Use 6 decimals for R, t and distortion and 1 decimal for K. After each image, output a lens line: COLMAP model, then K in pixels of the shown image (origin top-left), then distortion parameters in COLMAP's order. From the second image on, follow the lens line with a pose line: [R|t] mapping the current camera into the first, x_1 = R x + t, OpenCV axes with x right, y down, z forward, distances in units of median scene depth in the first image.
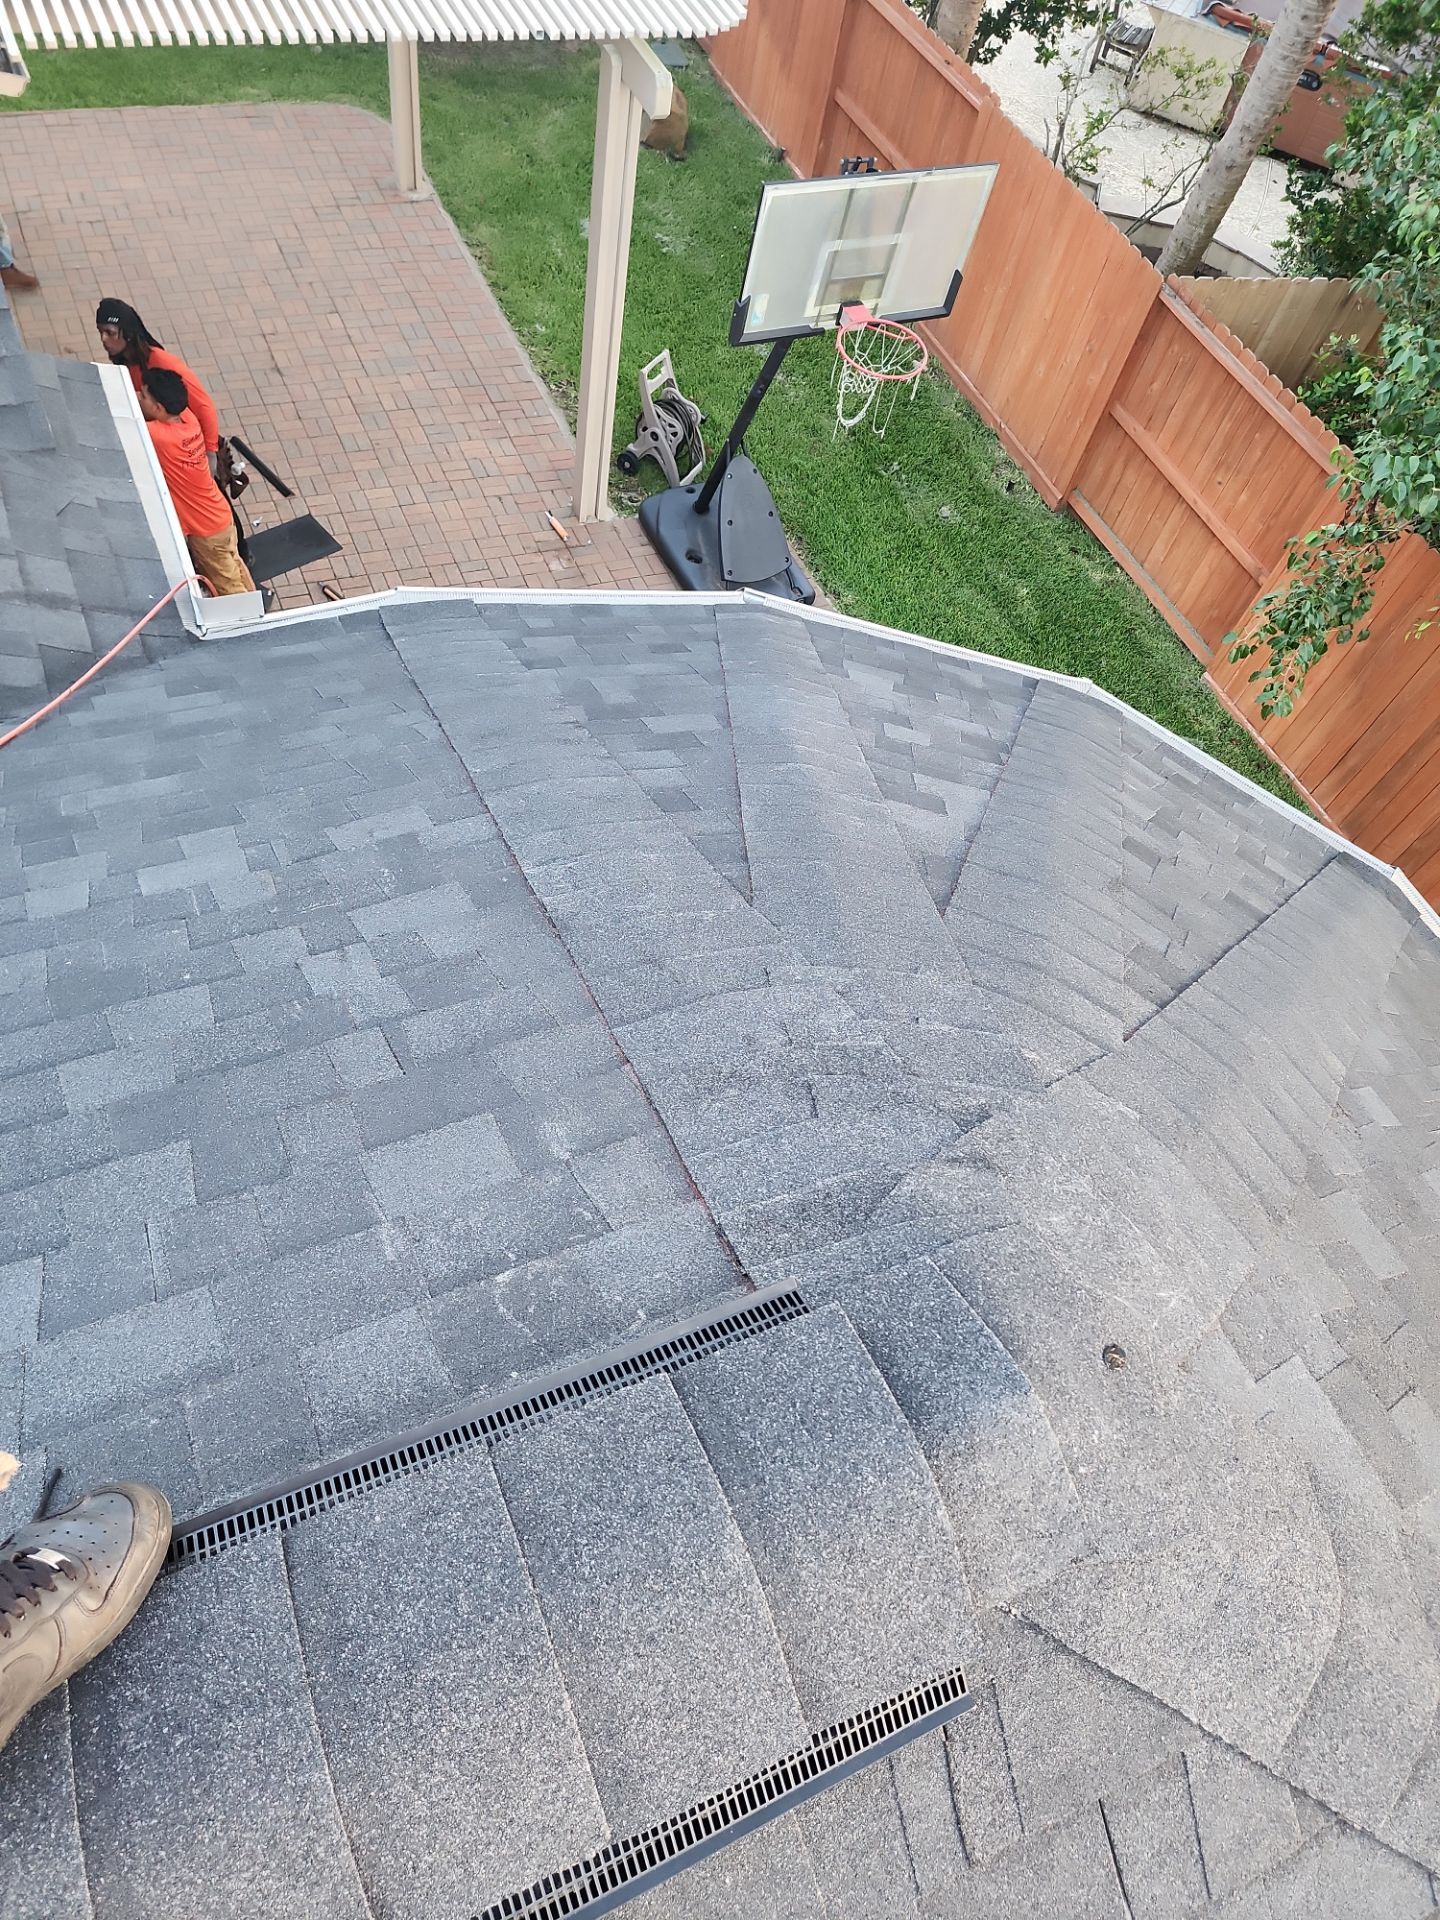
lens RADIAL K [[1275.9, 0, 699.7], [0, 1275.9, 961.3], [0, 0, 1]] dist [0.088184, -0.068585]
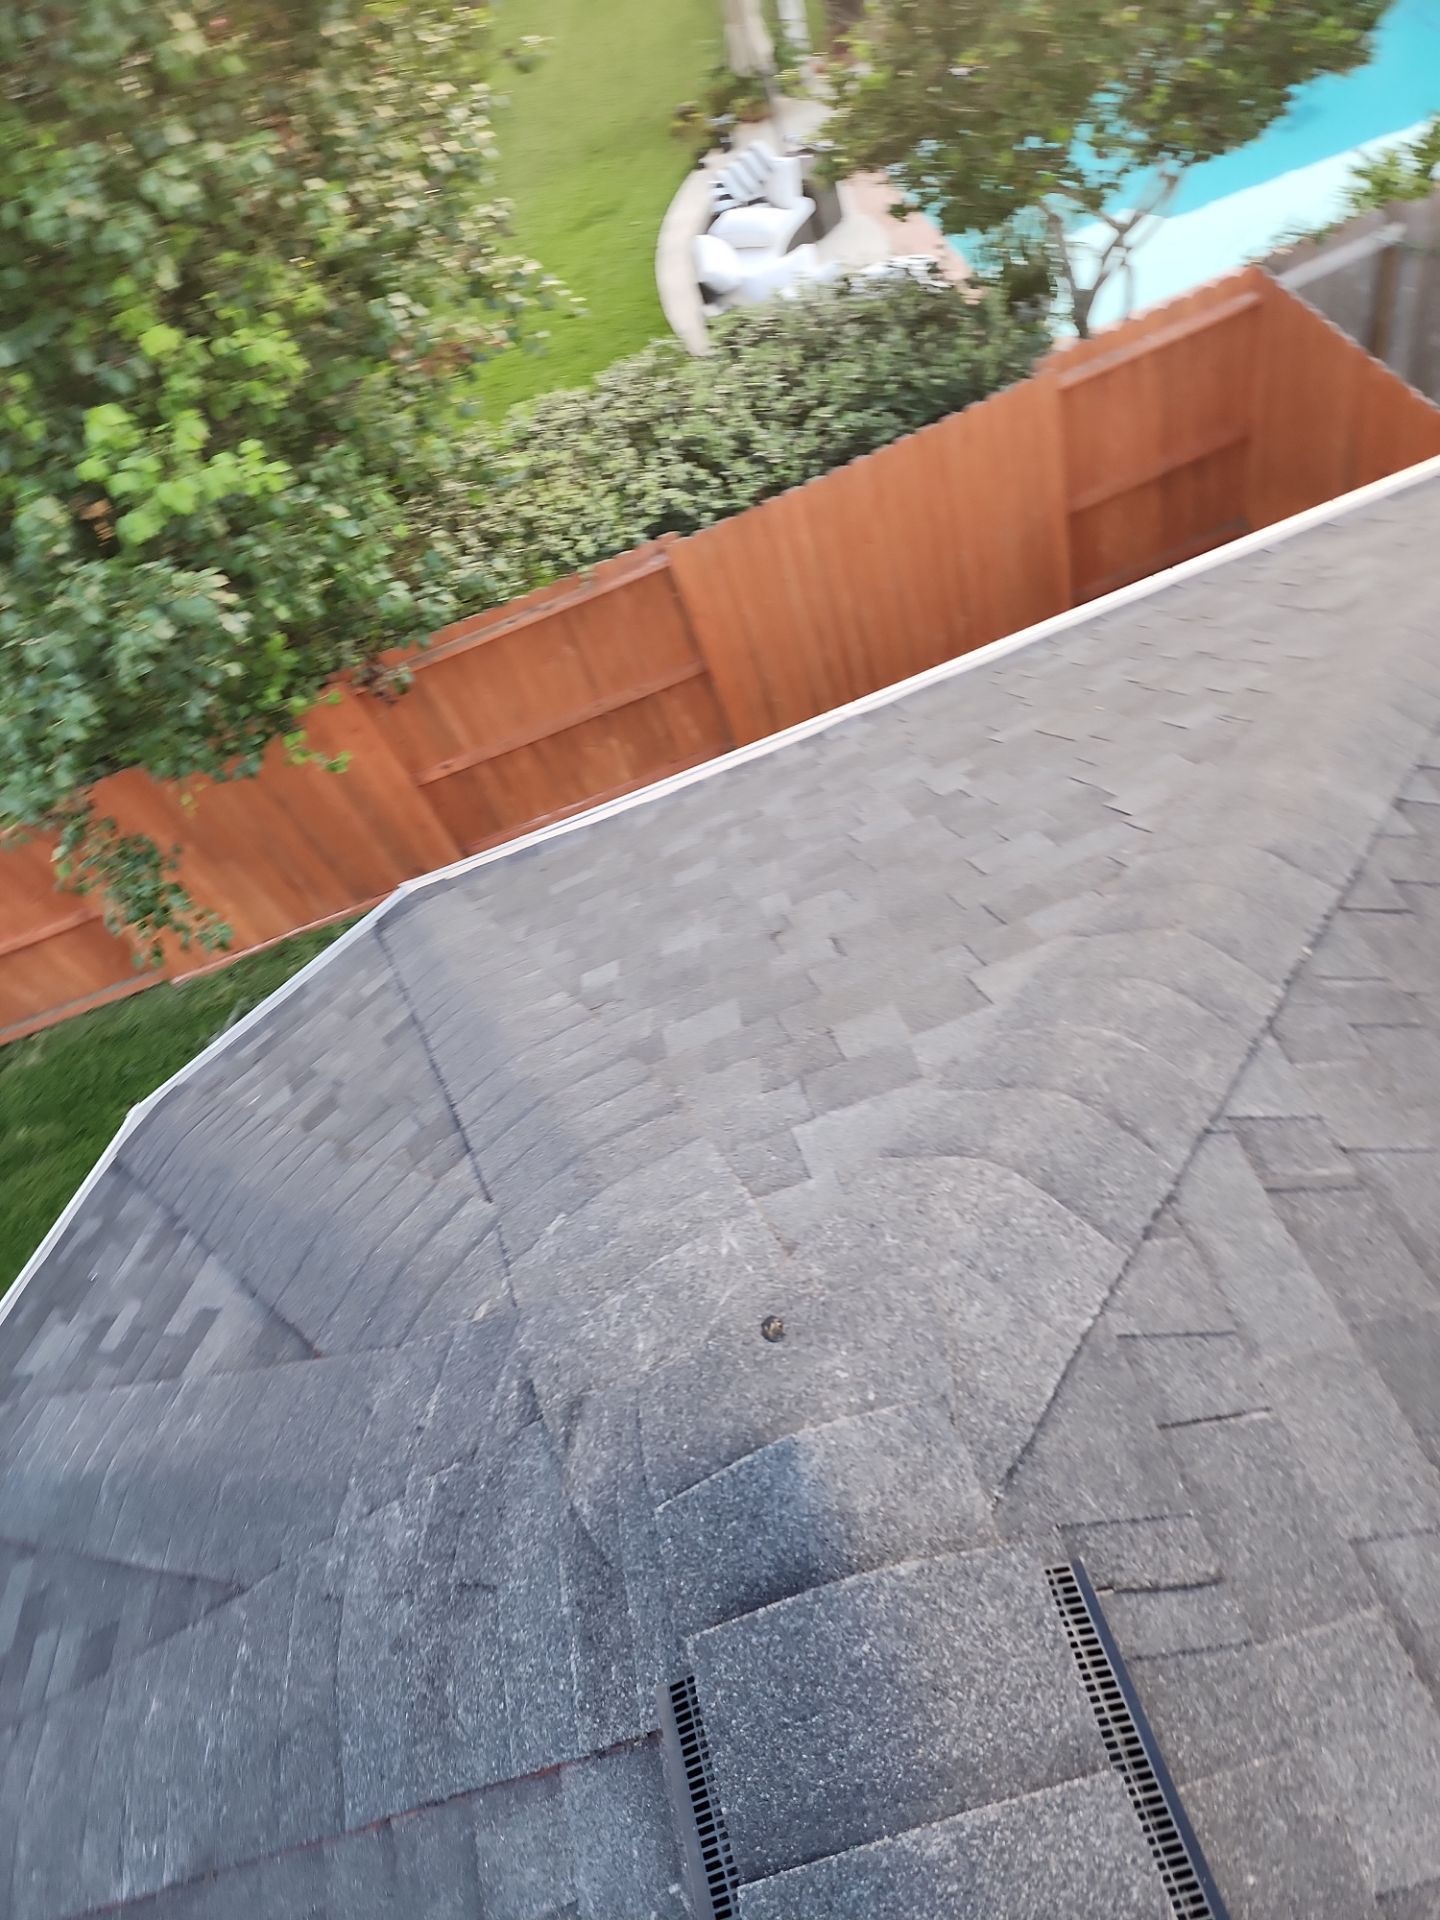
lens RADIAL K [[1275.9, 0, 699.7], [0, 1275.9, 961.3], [0, 0, 1]] dist [0.088184, -0.068585]
pose [[0.125397, -0.893453, 0.431298, 0.112687], [0.962361, 0.215196, 0.165988, 0.015722], [-0.241116, 0.394249, 0.886809, -0.001203]]
